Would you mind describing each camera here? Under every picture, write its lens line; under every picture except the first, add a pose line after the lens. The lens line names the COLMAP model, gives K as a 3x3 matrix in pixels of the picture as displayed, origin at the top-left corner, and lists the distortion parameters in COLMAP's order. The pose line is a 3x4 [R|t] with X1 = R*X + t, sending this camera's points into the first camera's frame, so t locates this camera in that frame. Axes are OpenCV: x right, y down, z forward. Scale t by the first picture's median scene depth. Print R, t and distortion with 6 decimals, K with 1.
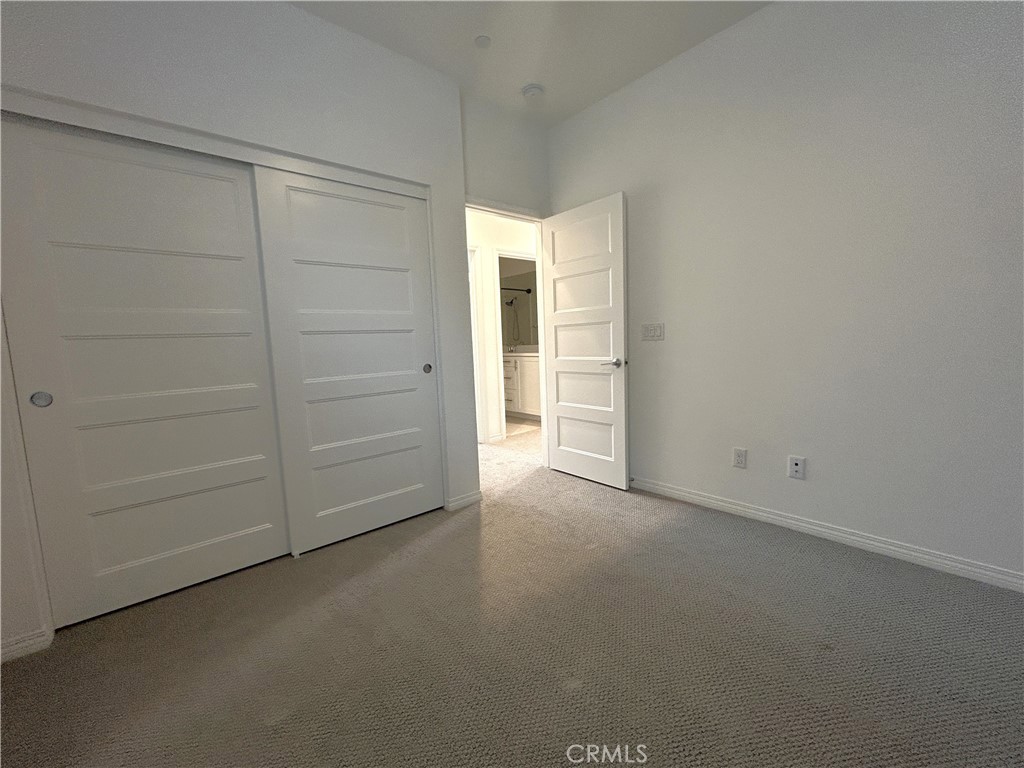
lens RADIAL K [[416.2, 0, 510.8], [0, 416.2, 382.4], [0, 0, 1]] dist [-0.001265, 0.000231]
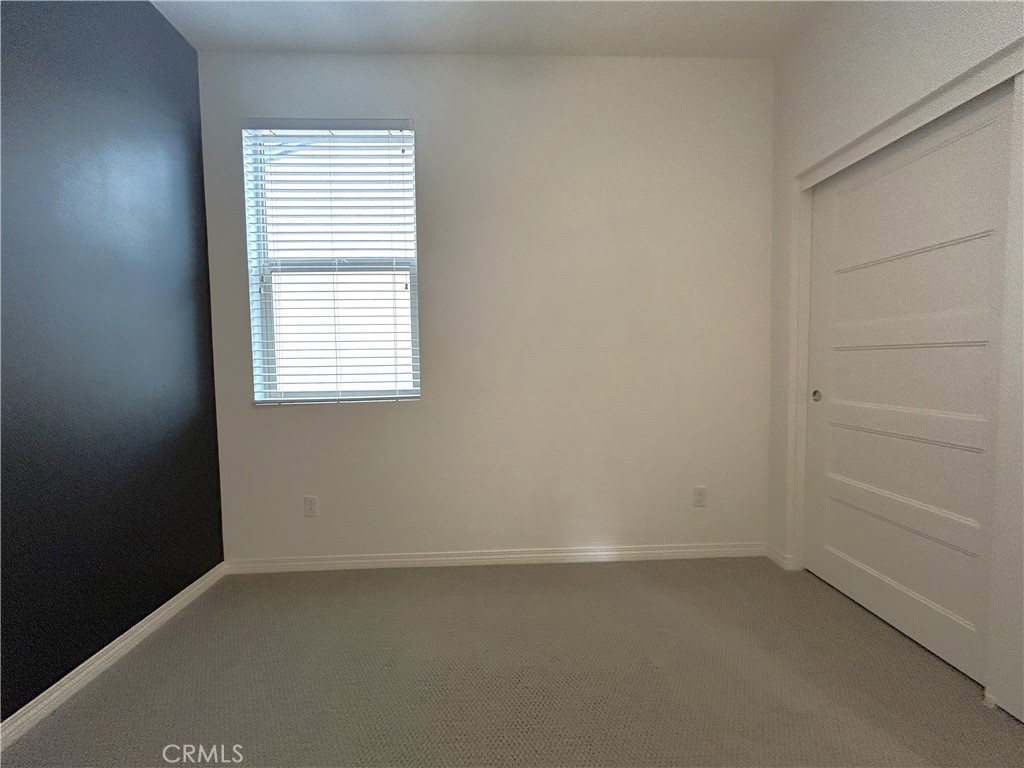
lens RADIAL K [[416.2, 0, 510.8], [0, 416.2, 382.4], [0, 0, 1]] dist [-0.001265, 0.000231]
pose [[-0.615058, 0.087305, -0.783633, 0.285875], [-0.043500, 0.988580, 0.144280, -0.085531], [0.787281, 0.122829, -0.604237, 0.598044]]
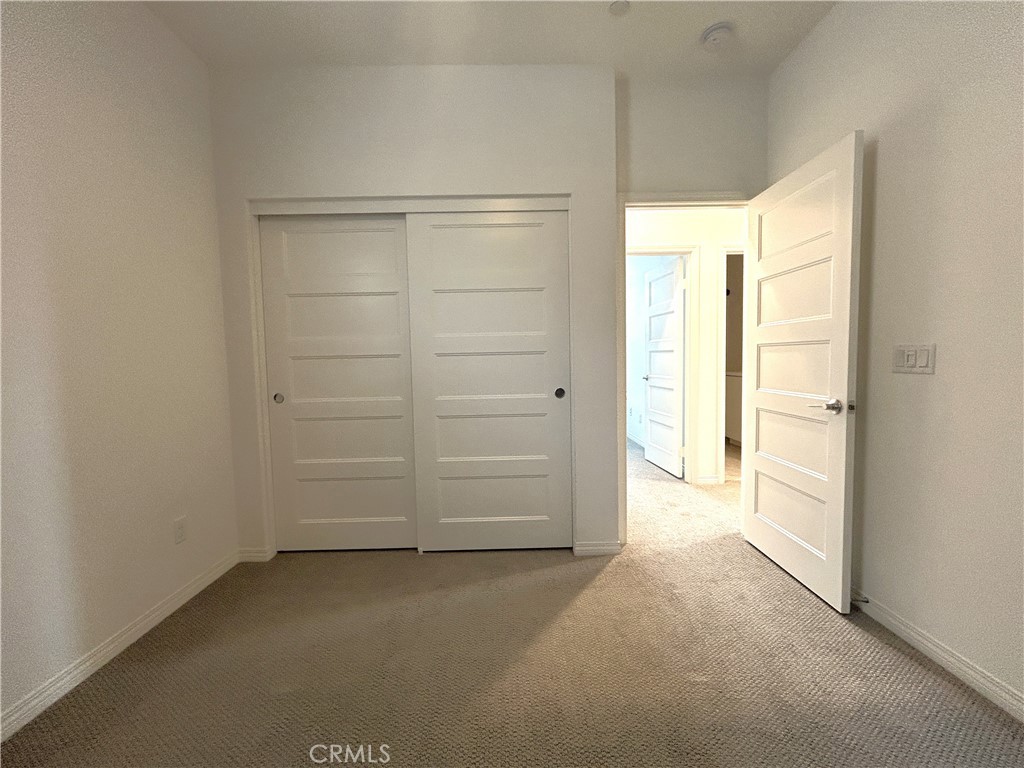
lens RADIAL K [[416.2, 0, 510.8], [0, 416.2, 382.4], [0, 0, 1]] dist [-0.001265, 0.000231]
pose [[0.768004, 0.061576, -0.637479, 0.286622], [-0.074586, 0.997194, 0.006464, -0.052180], [0.636088, 0.042582, 0.770441, 0.212186]]
